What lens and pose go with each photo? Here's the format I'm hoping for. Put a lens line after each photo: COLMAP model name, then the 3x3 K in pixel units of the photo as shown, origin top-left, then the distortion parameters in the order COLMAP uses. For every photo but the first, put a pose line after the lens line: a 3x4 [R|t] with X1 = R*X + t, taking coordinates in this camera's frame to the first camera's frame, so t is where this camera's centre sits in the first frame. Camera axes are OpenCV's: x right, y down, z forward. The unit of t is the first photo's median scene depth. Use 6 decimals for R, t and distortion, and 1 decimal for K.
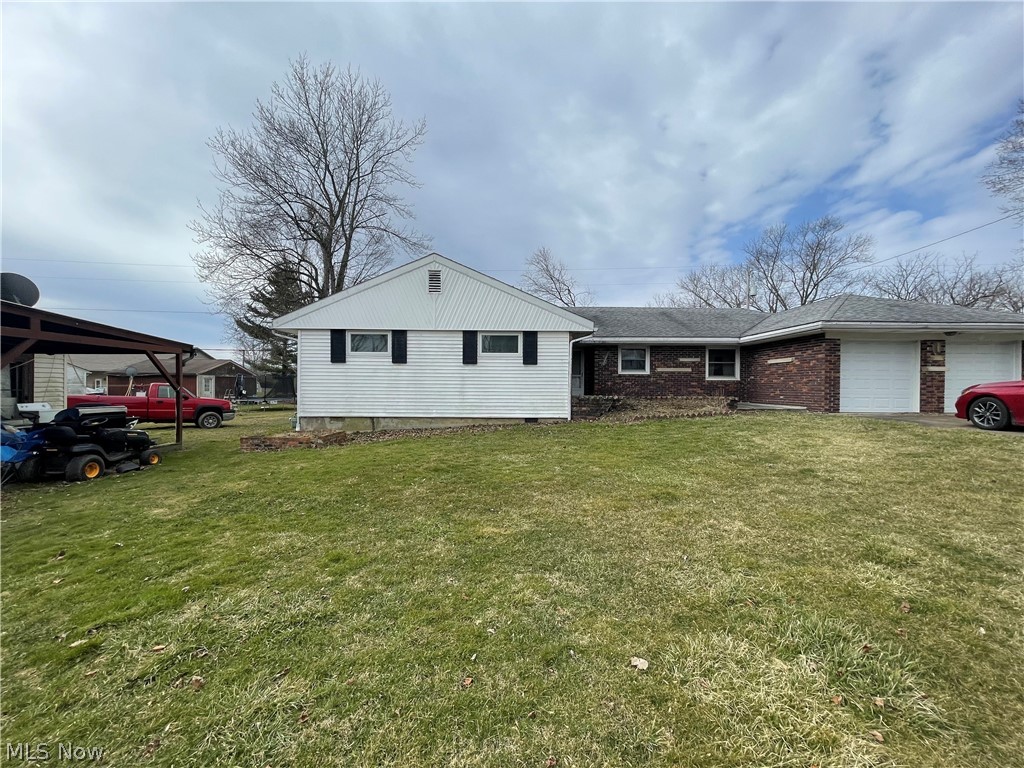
lens RADIAL K [[407.9, 0, 511.0], [0, 407.9, 382.7], [0, 0, 1]] dist [0.000312, 0.000108]
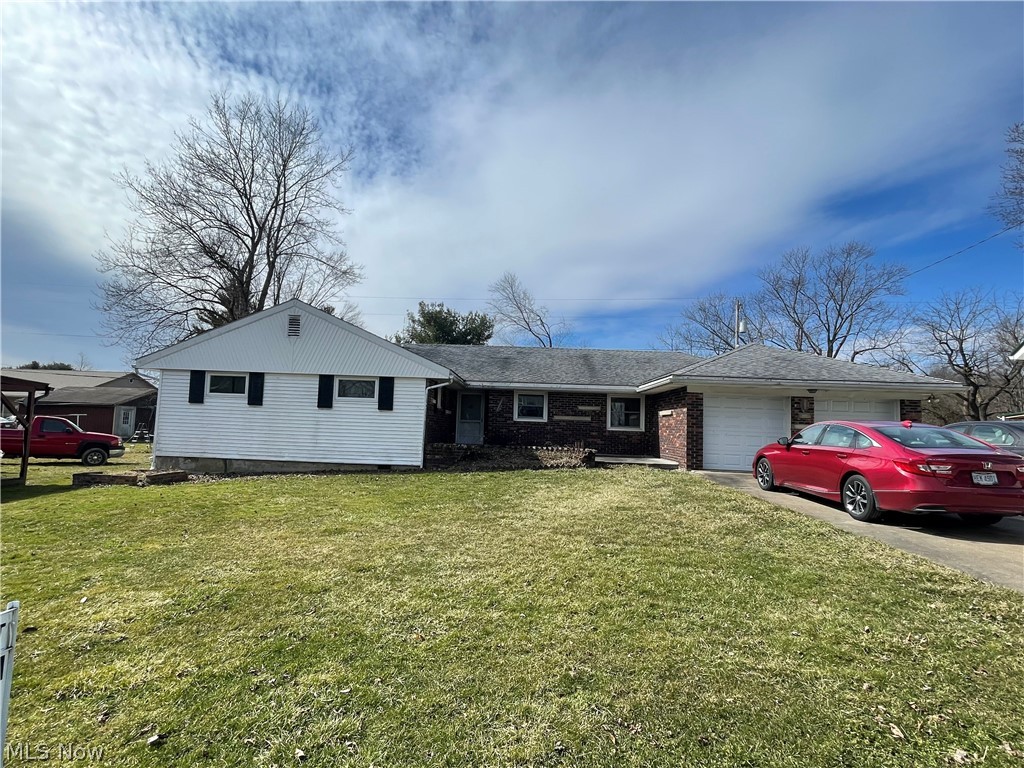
lens RADIAL K [[505.1, 0, 514.0], [0, 505.1, 386.1], [0, 0, 1]] dist [0.001210, -0.000512]
pose [[0.998868, 0.026517, -0.039484, 0.407867], [-0.029262, 0.997073, -0.070640, -0.025840], [0.037495, 0.071716, 0.996720, -0.219036]]
